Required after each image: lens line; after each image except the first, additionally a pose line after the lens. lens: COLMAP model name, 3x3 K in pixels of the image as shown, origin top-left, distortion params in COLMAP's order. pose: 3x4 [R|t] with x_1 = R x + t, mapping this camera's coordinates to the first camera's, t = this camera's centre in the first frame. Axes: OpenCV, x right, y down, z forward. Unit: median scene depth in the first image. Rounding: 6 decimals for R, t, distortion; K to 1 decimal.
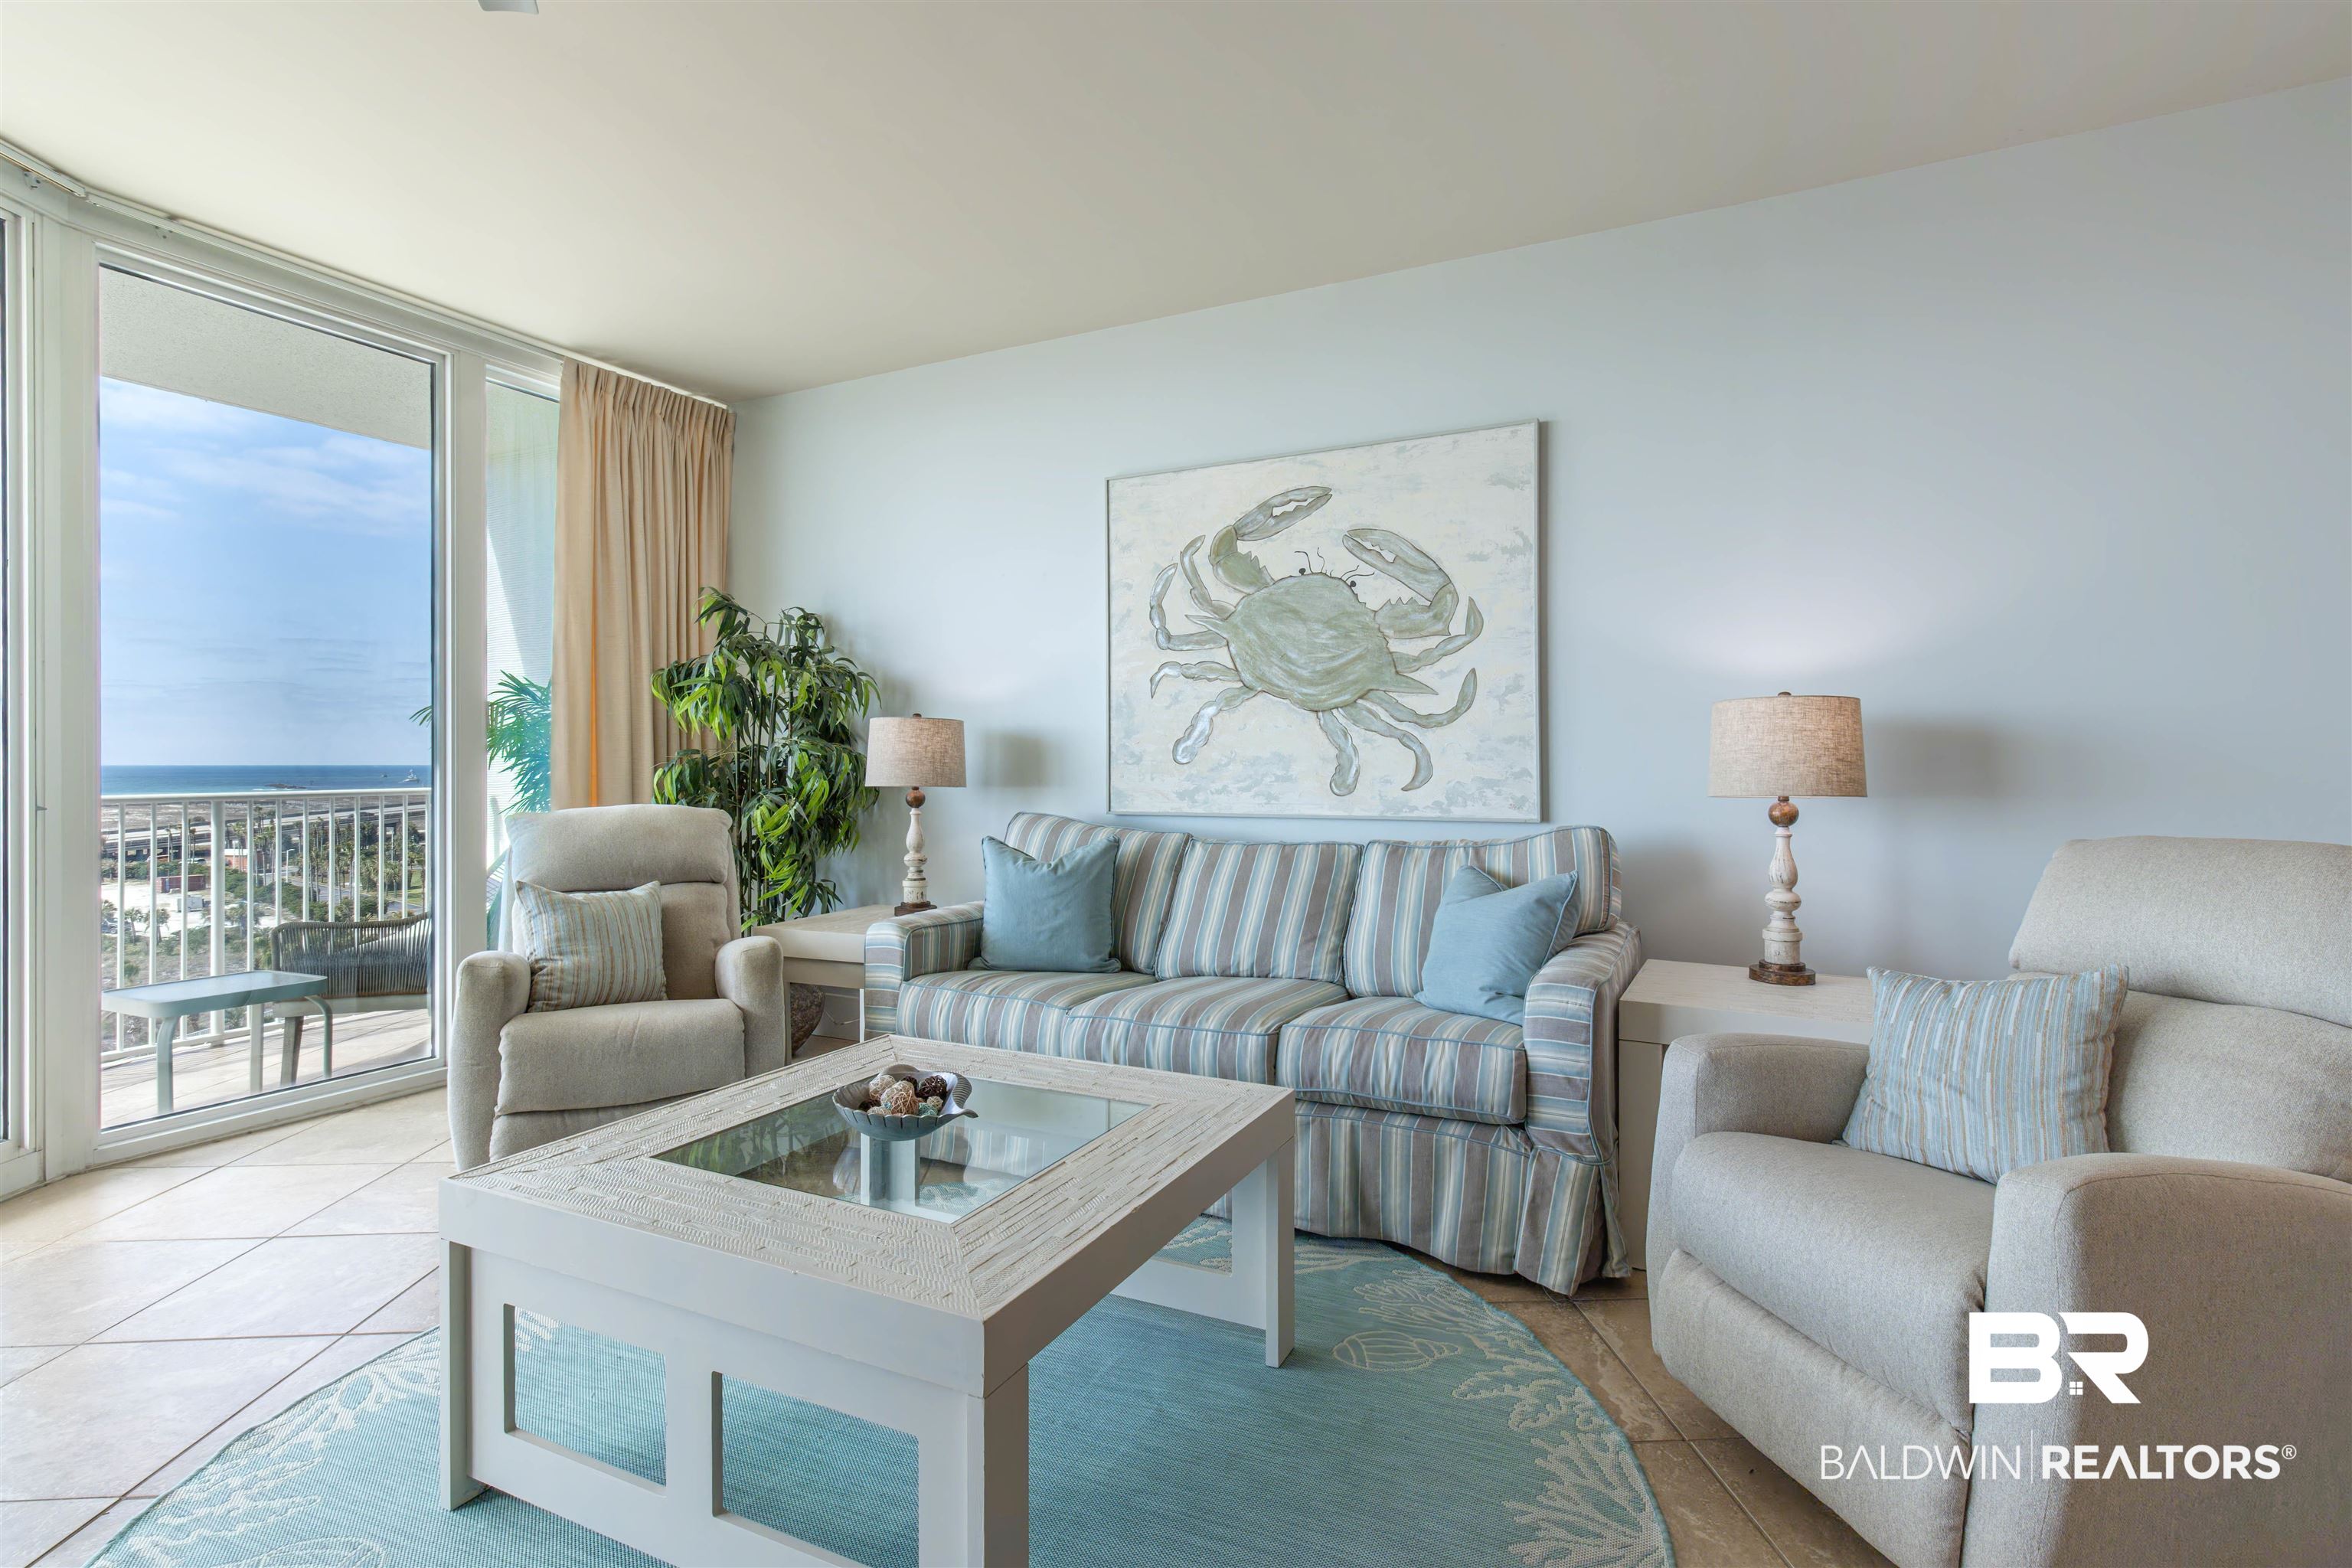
lens RADIAL K [[1124.2, 0, 1181.2], [0, 1124.2, 770.5], [0, 0, 1]] dist [0.001506, 0.000932]
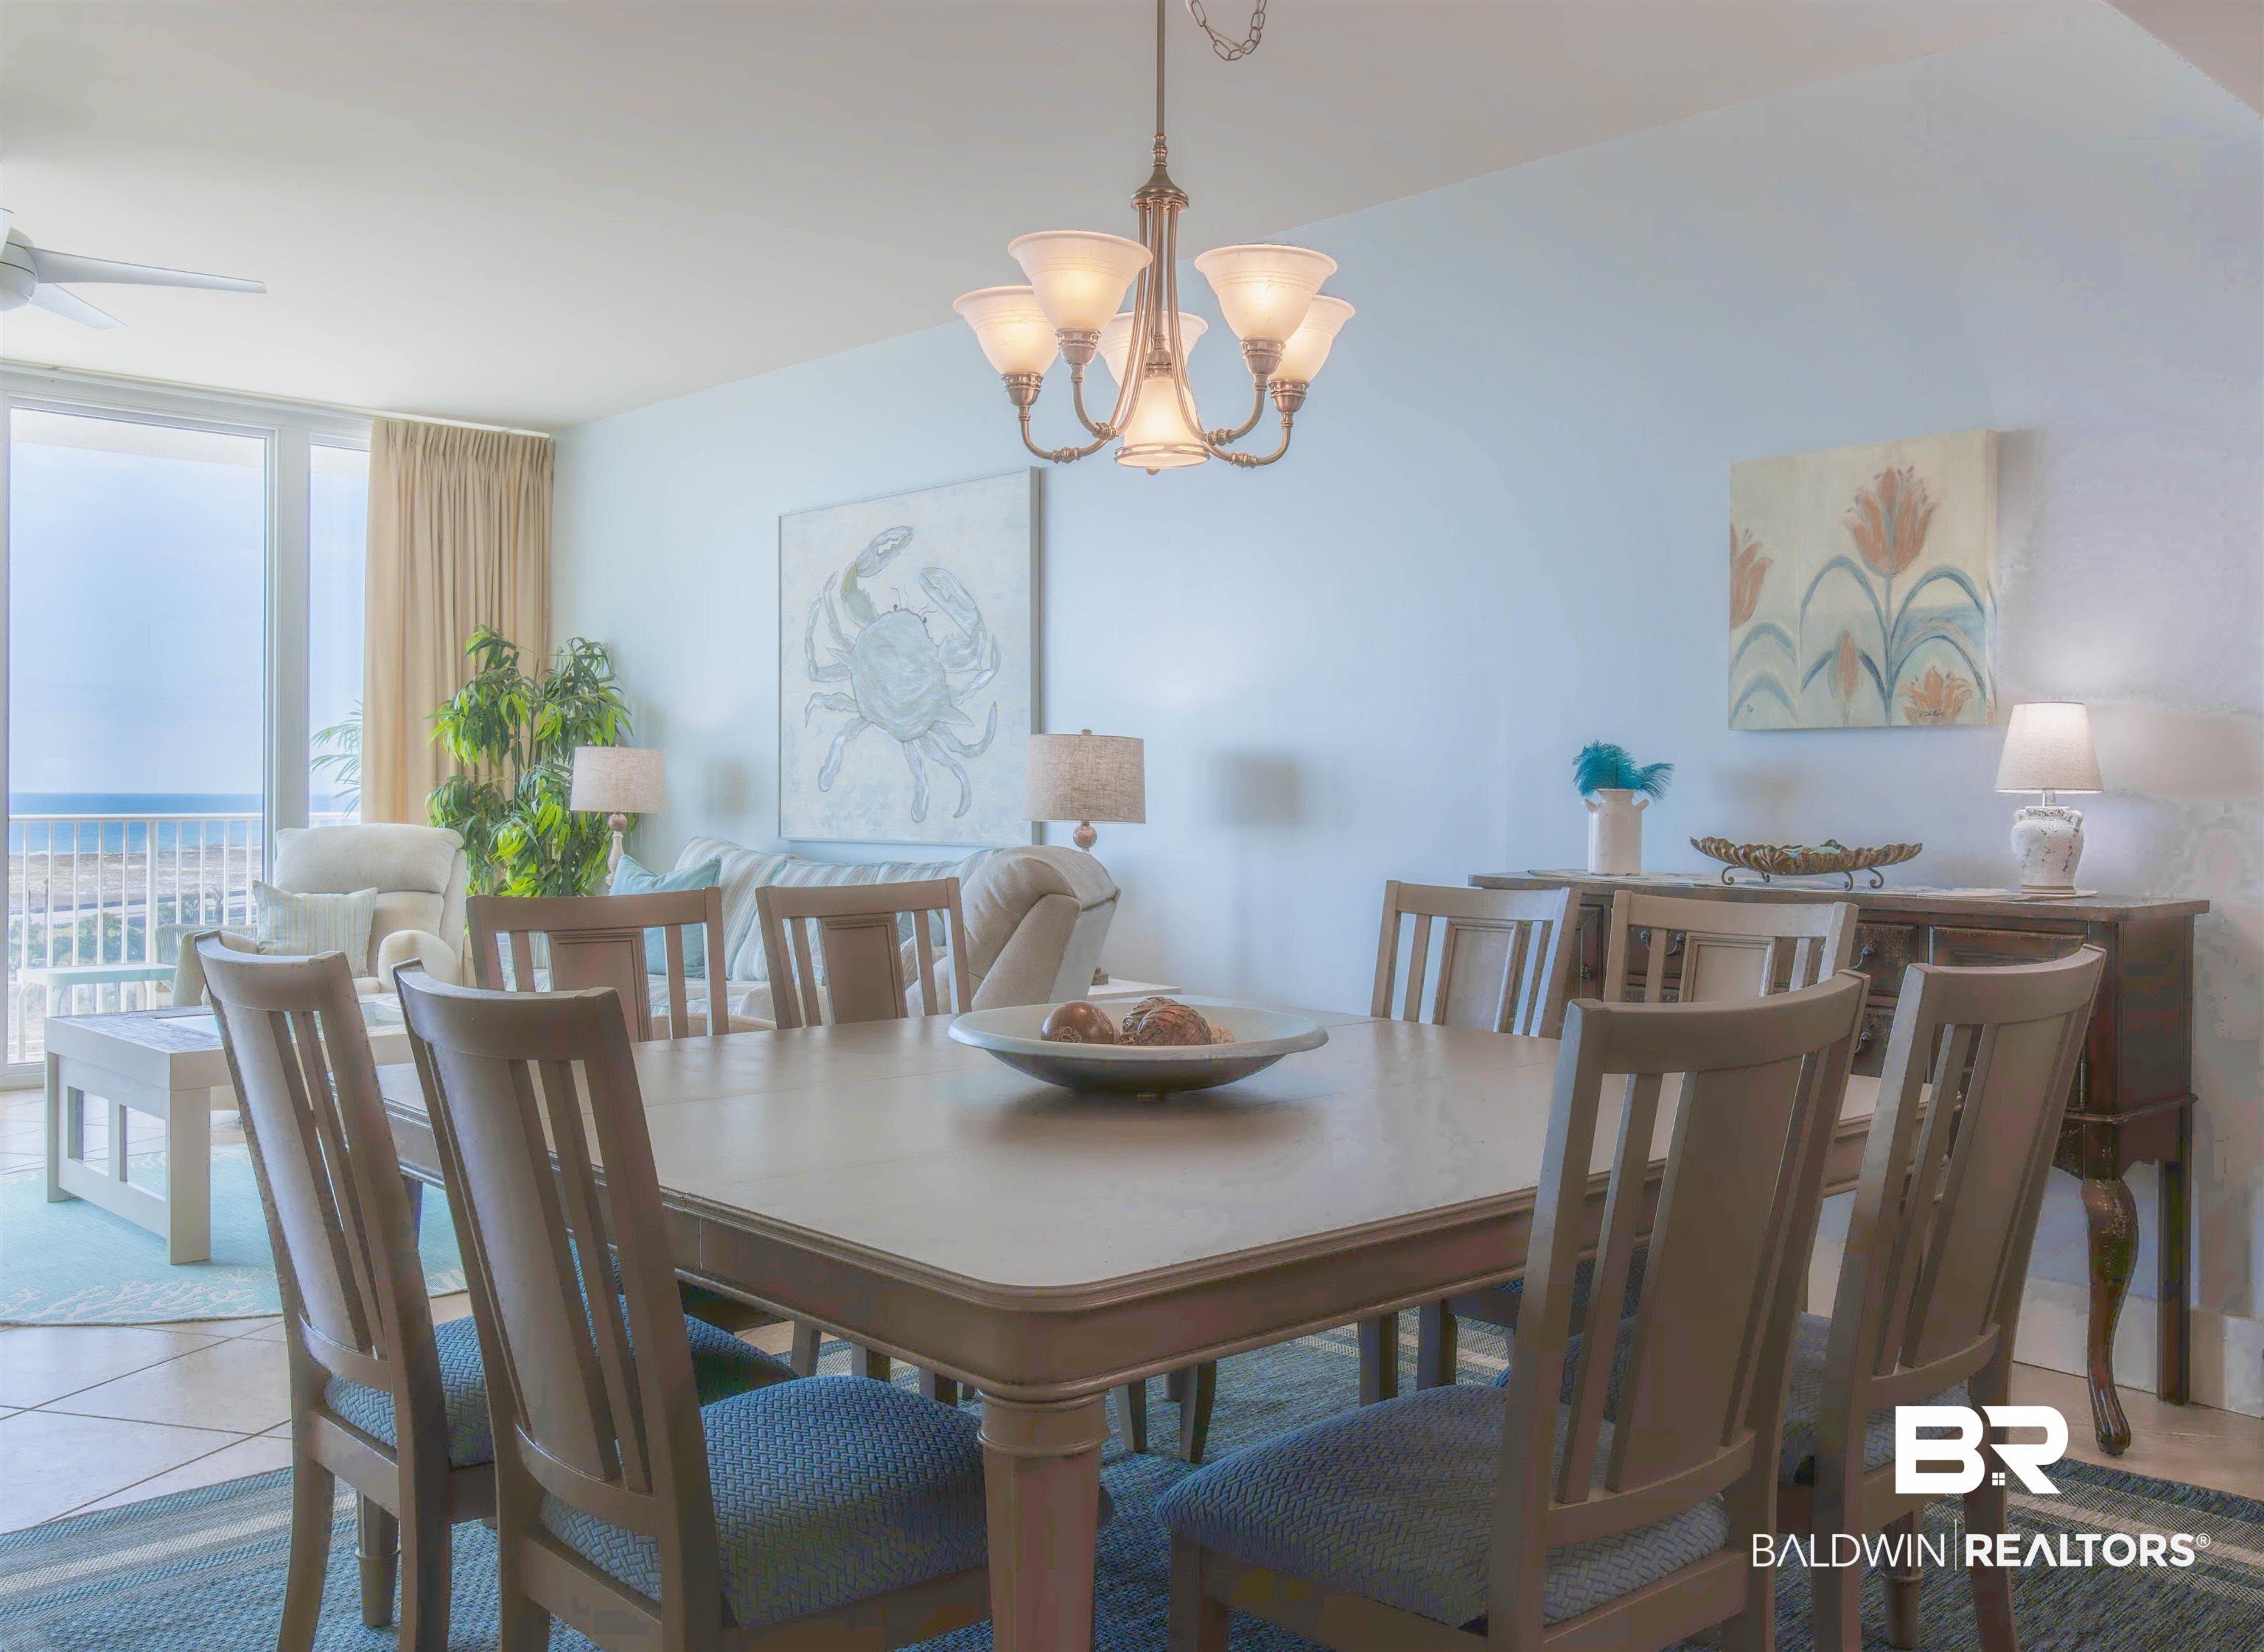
lens RADIAL K [[1952.6, 0, 1212.2], [0, 1952.6, 818.2], [0, 0, 1]] dist [-0.005349, 0.000028]
pose [[0.946705, 0.010522, -0.321930, 1.007314], [-0.009553, 0.999944, 0.004590, 0.007709], [0.321960, -0.001270, 0.946752, -0.643399]]
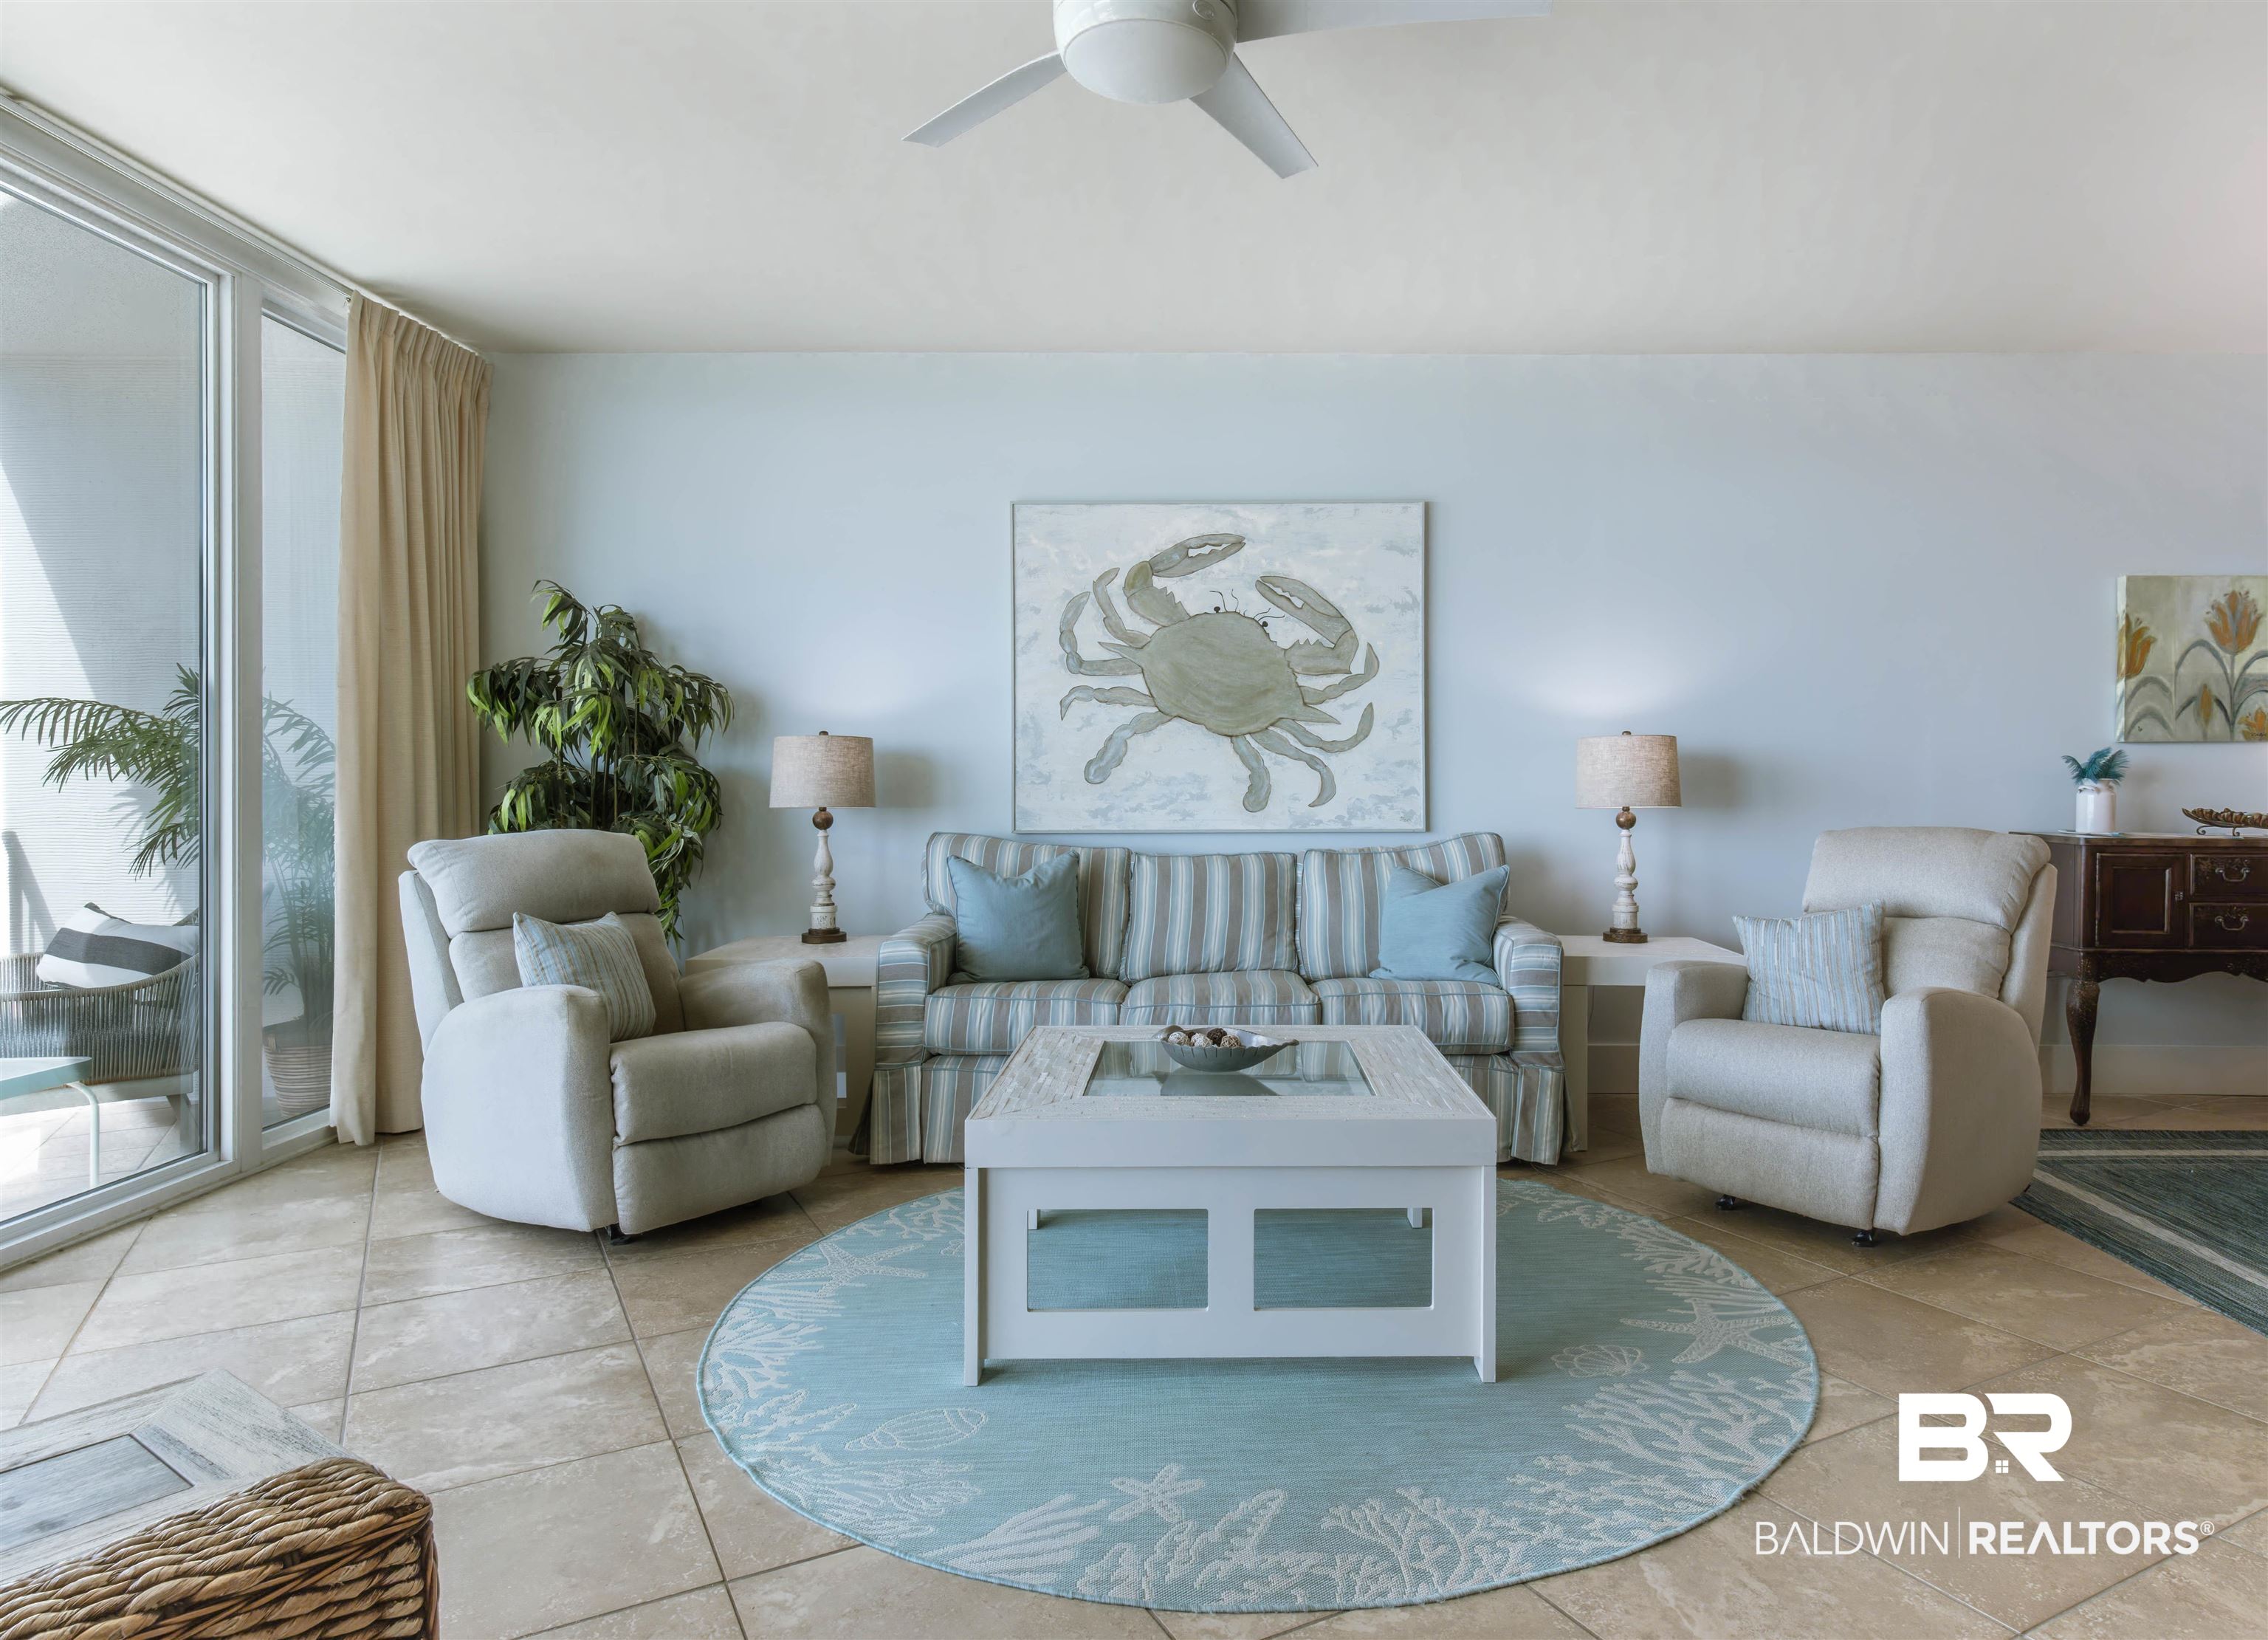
lens RADIAL K [[1396.8, 0, 1211.5], [0, 1396.8, 794.8], [0, 0, 1]] dist [0.003150, 0.001049]
pose [[0.896888, -0.004459, 0.442235, -0.524262], [0.003288, 0.999989, 0.003415, 0.000453], [-0.442245, -0.001609, 0.896893, -0.238682]]
